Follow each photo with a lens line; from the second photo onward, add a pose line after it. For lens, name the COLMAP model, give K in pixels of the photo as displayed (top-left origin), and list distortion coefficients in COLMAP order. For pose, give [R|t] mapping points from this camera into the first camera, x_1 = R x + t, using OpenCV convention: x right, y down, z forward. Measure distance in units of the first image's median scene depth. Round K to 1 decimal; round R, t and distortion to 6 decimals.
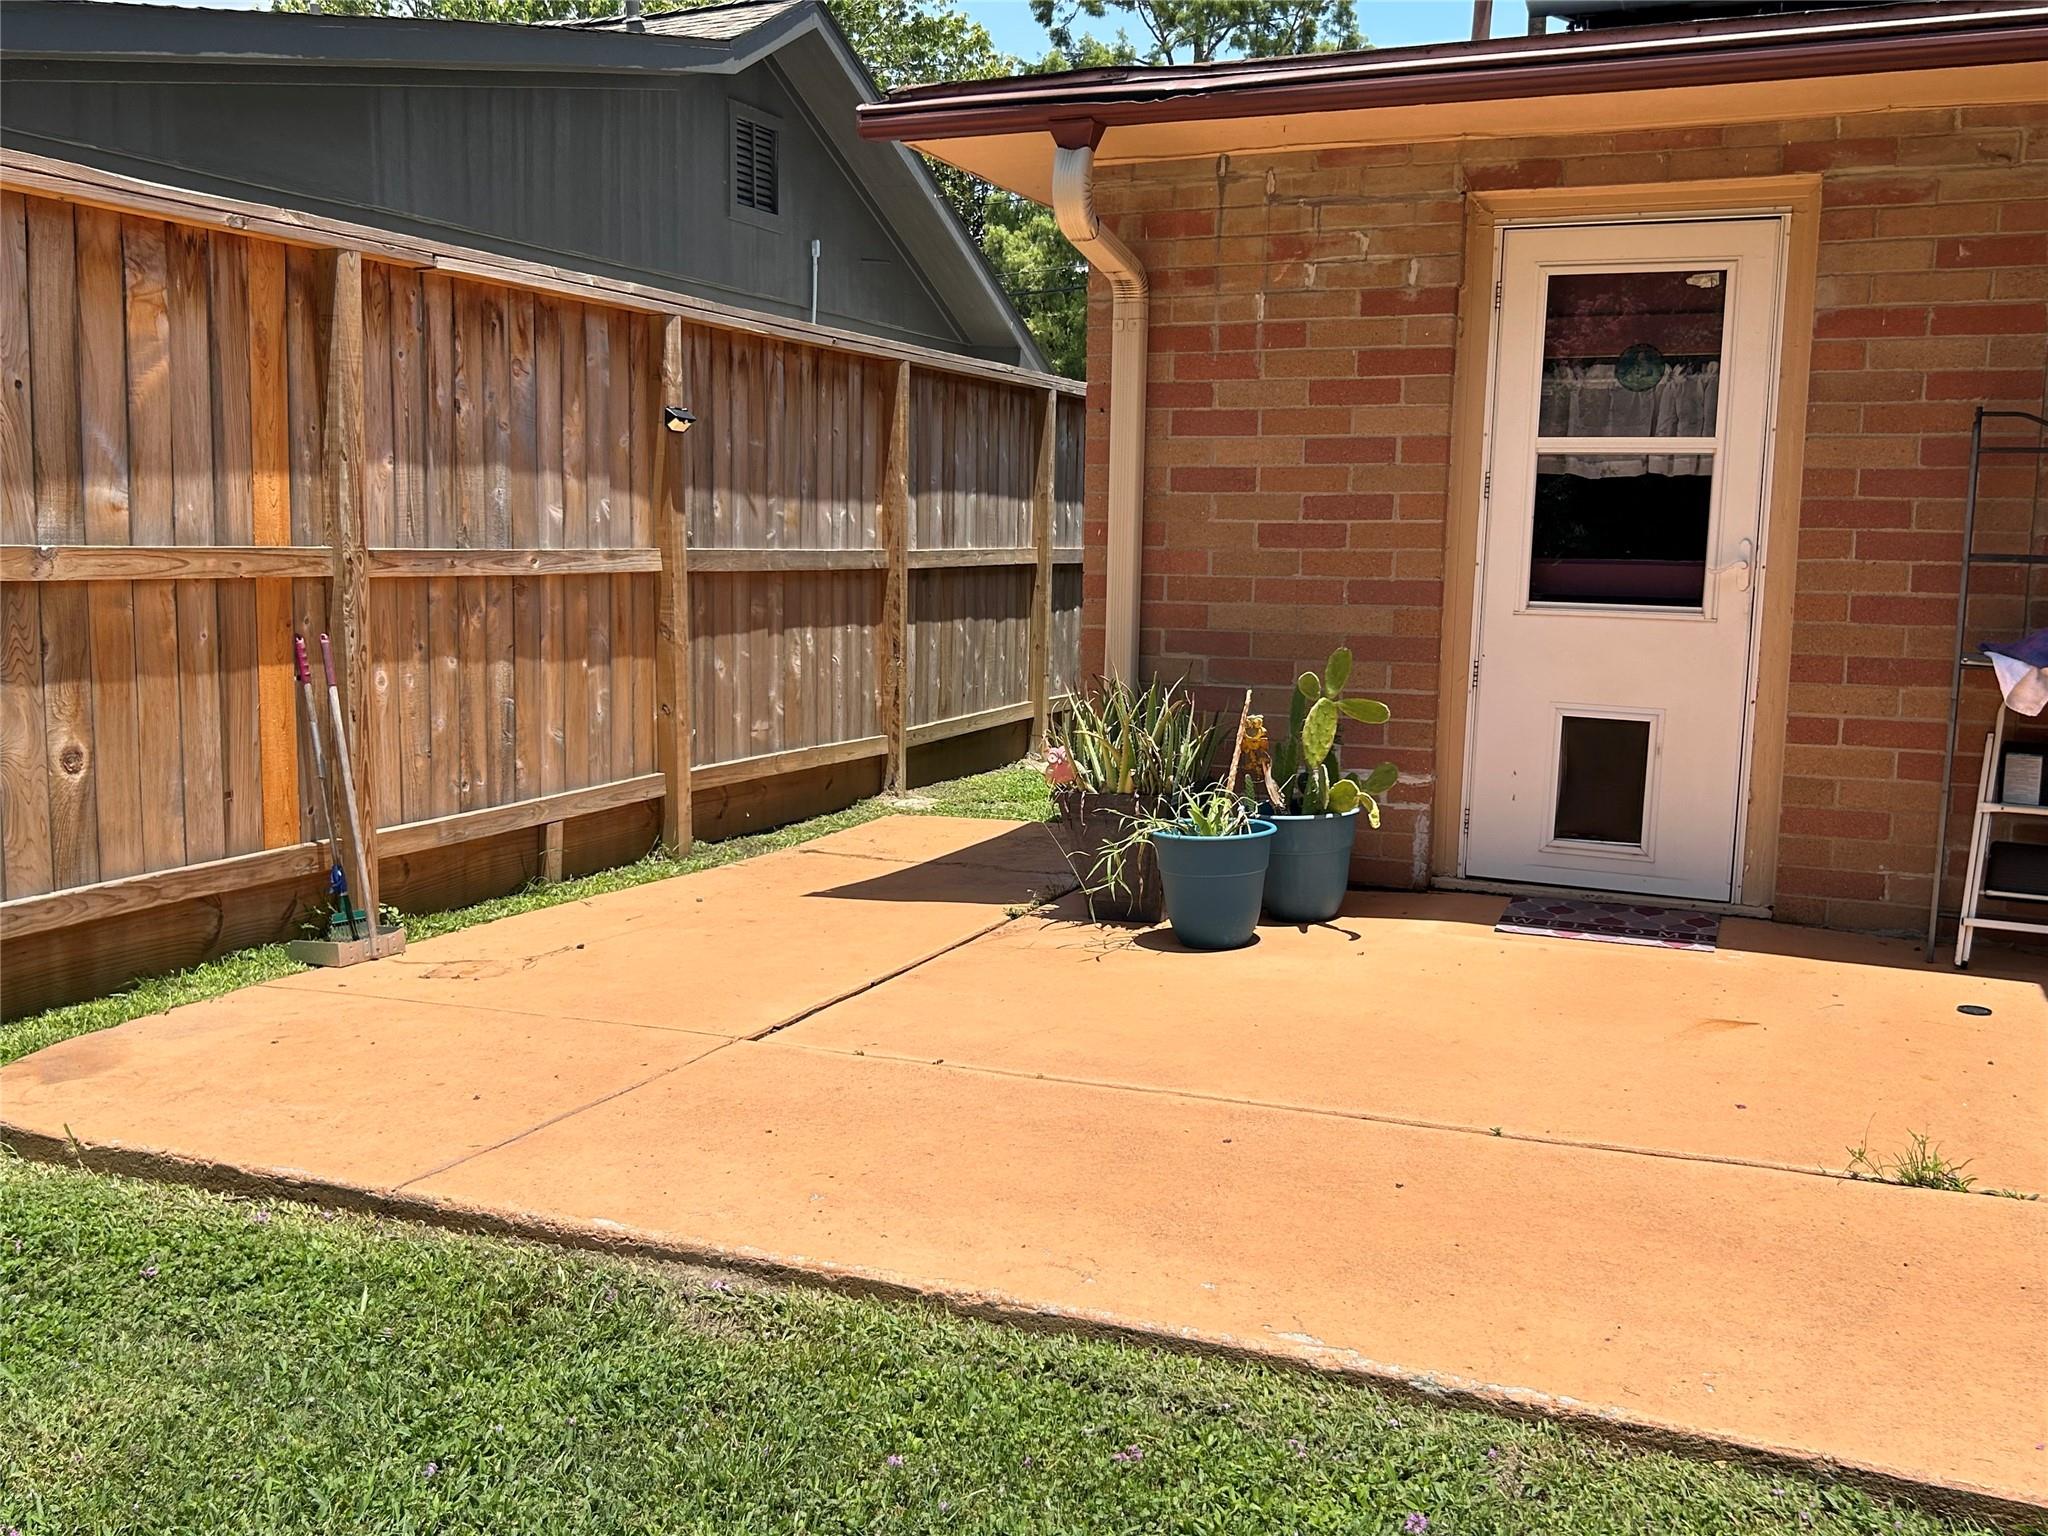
lens RADIAL K [[1872.7, 0, 1030.4], [0, 1872.7, 779.0], [0, 0, 1]] dist [0.029560, 0.000000]
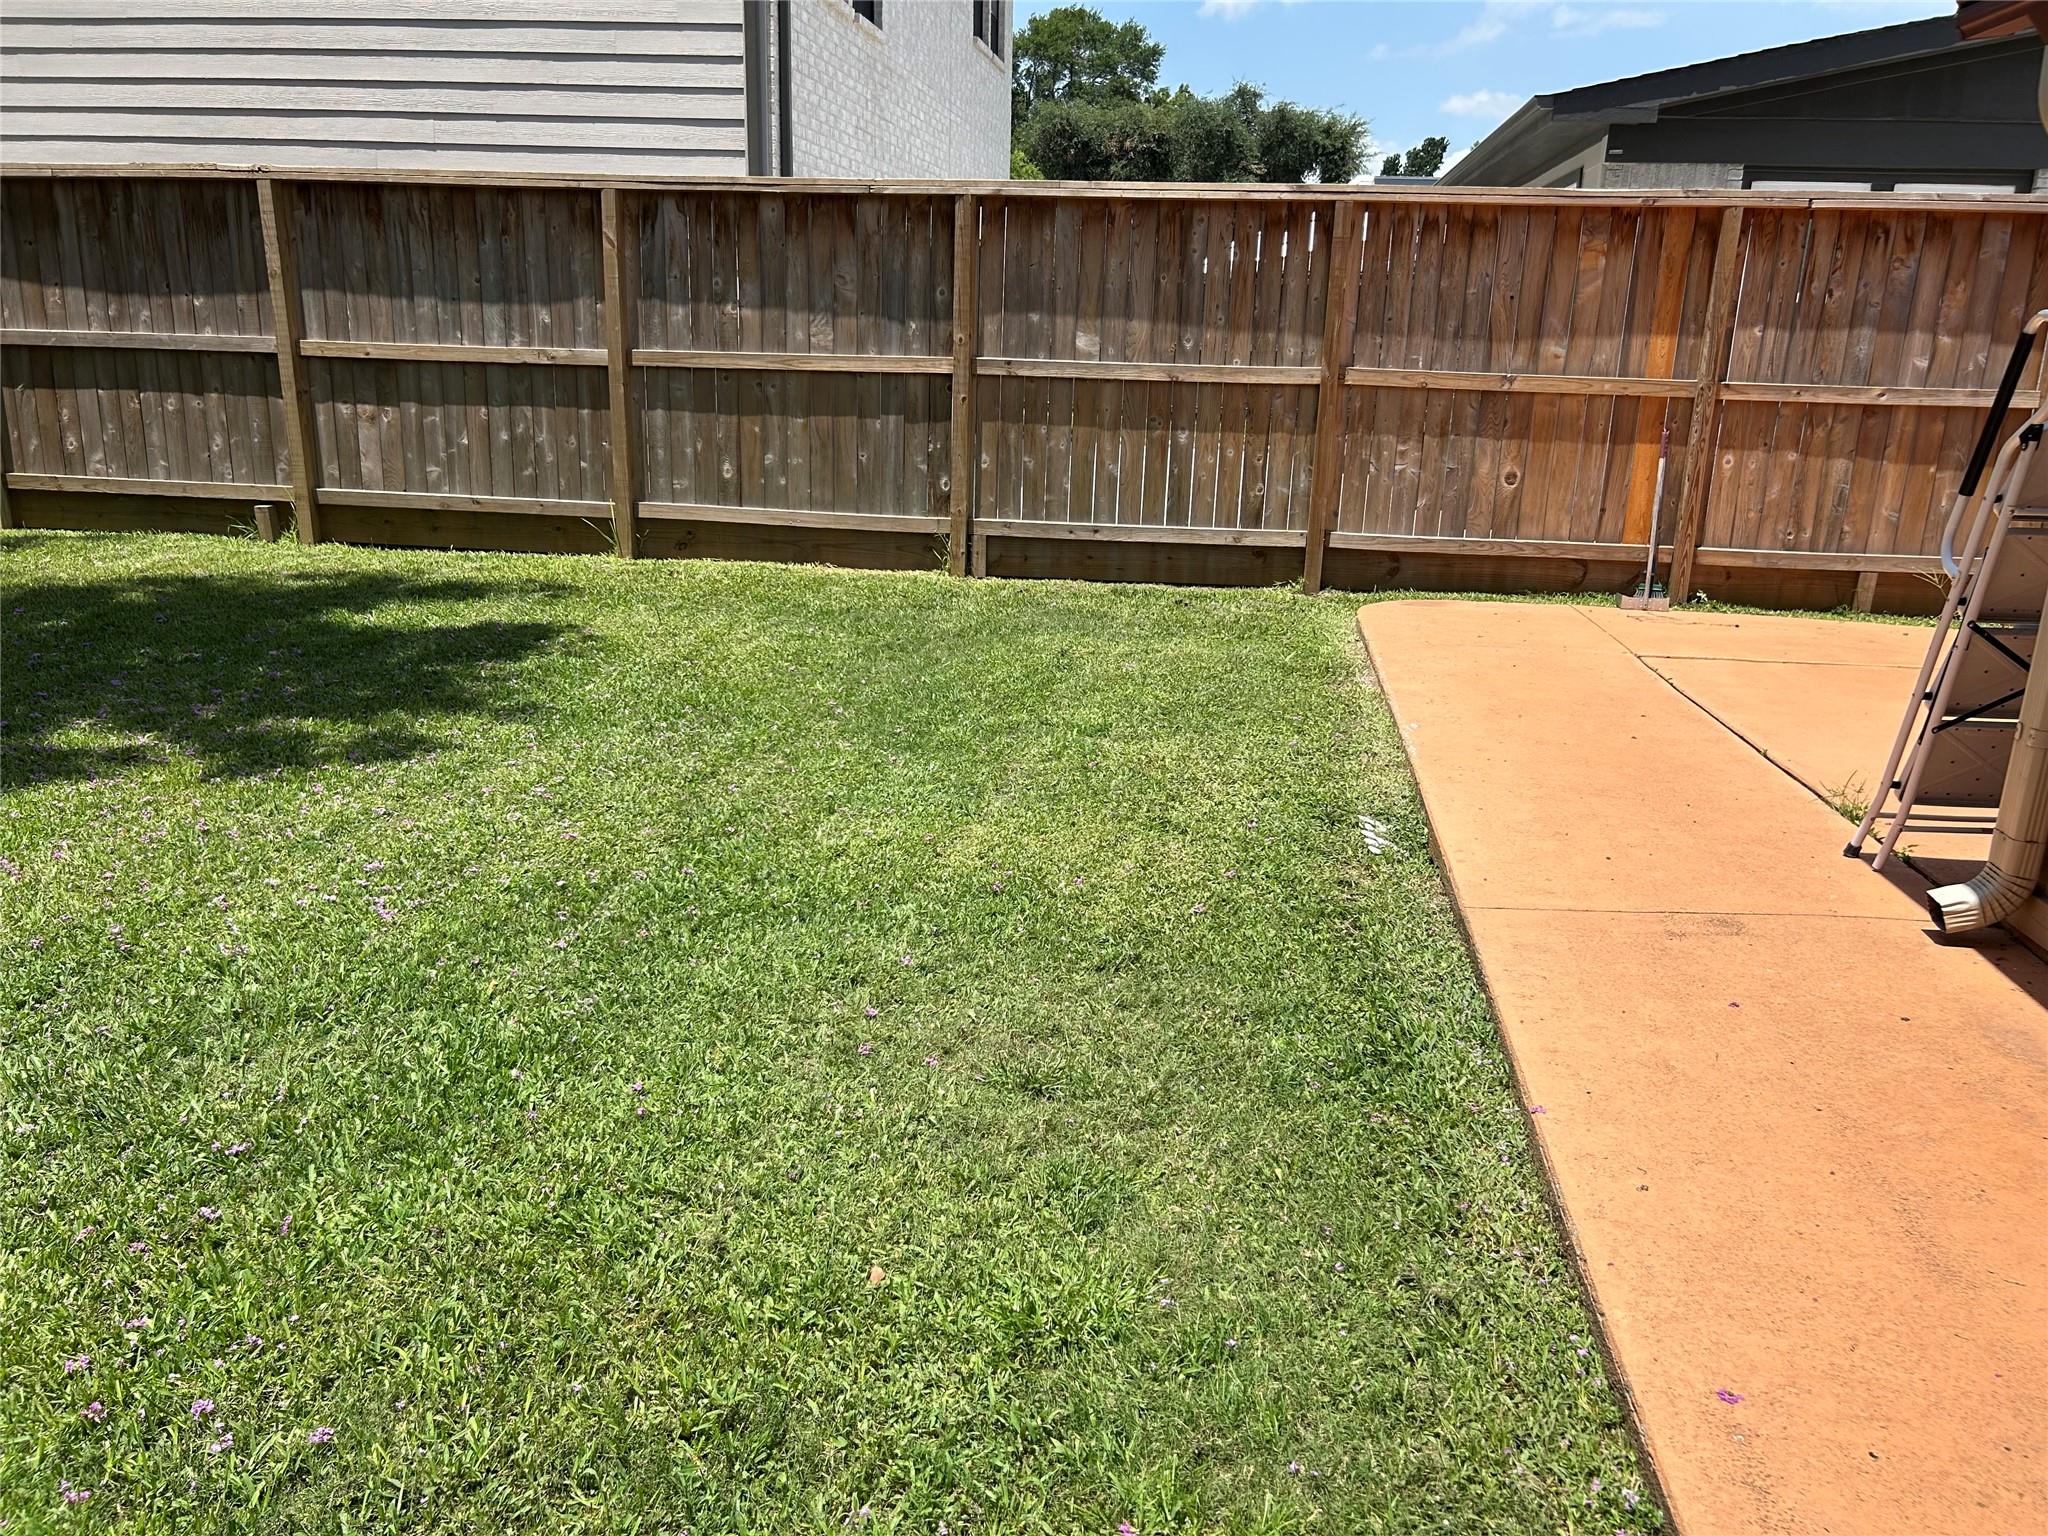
lens RADIAL K [[1550.3, 0, 1036.8], [0, 1550.3, 774.2], [0, 0, 1]] dist [0.063353, -0.078099]
pose [[0.262214, 0.256812, -0.930211, 0.949030], [-0.152169, 0.962883, 0.222937, 0.000180], [0.952937, 0.083092, 0.291560, 0.004924]]
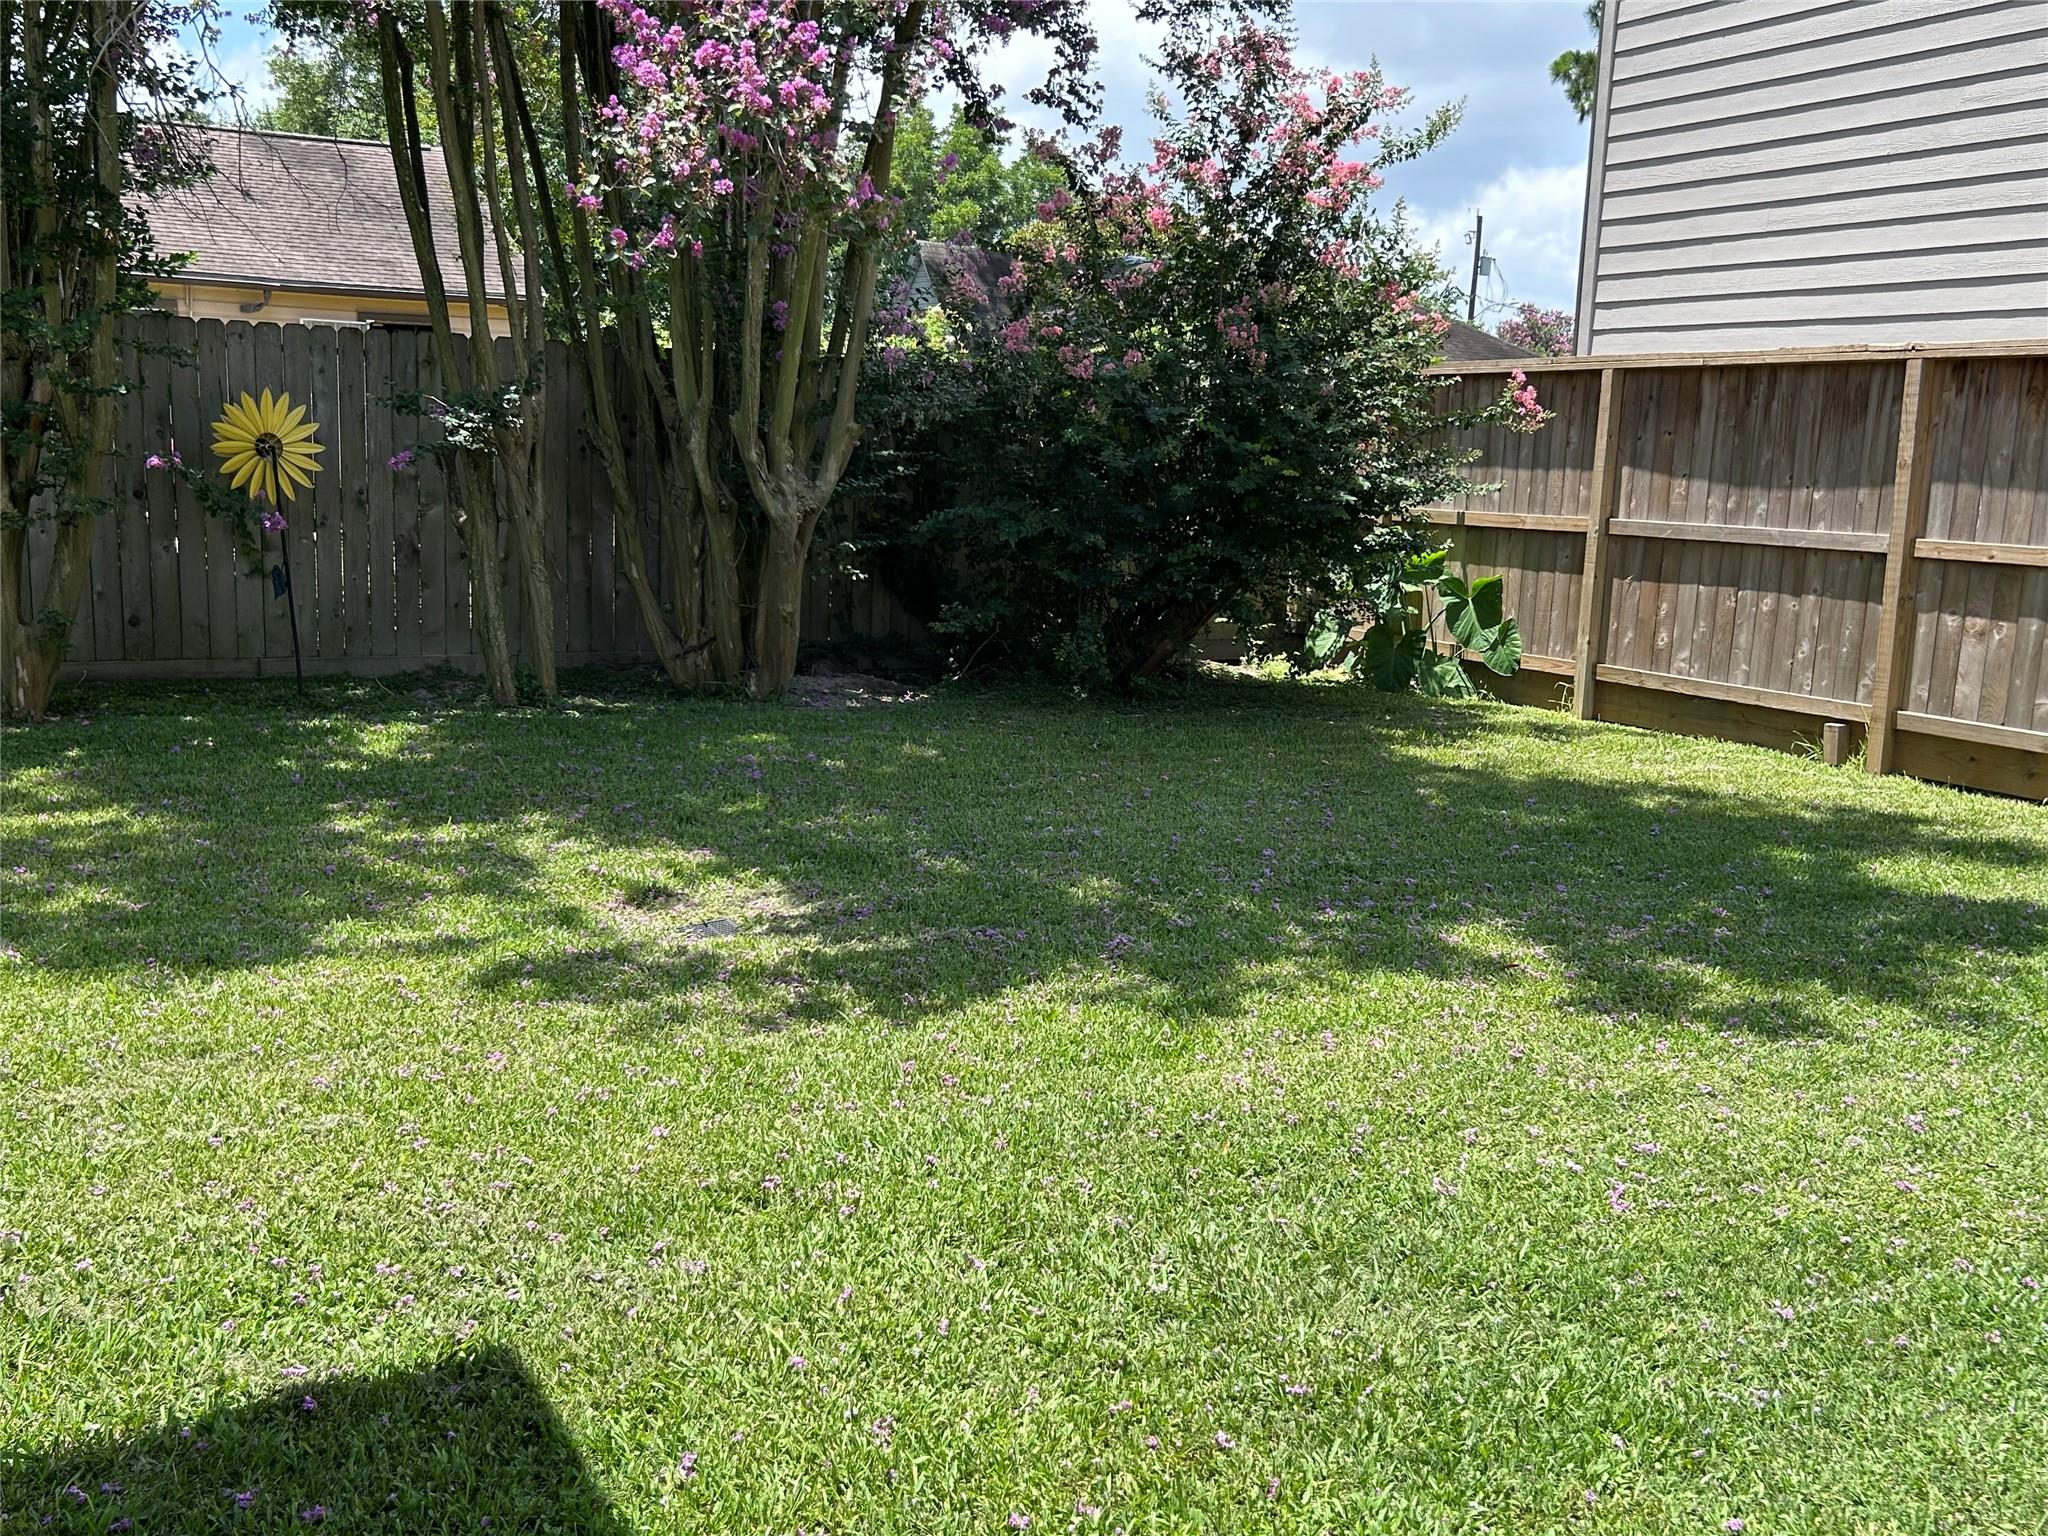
lens RADIAL K [[1872.7, 0, 1040.1], [0, 1872.7, 771.0], [0, 0, 1]] dist [0.029560, 0.000000]
pose [[-0.613167, 0.090127, -0.784795, 0.908898], [-0.154601, 0.960567, 0.231105, -0.023240], [0.774677, 0.263036, -0.575054, 0.126896]]
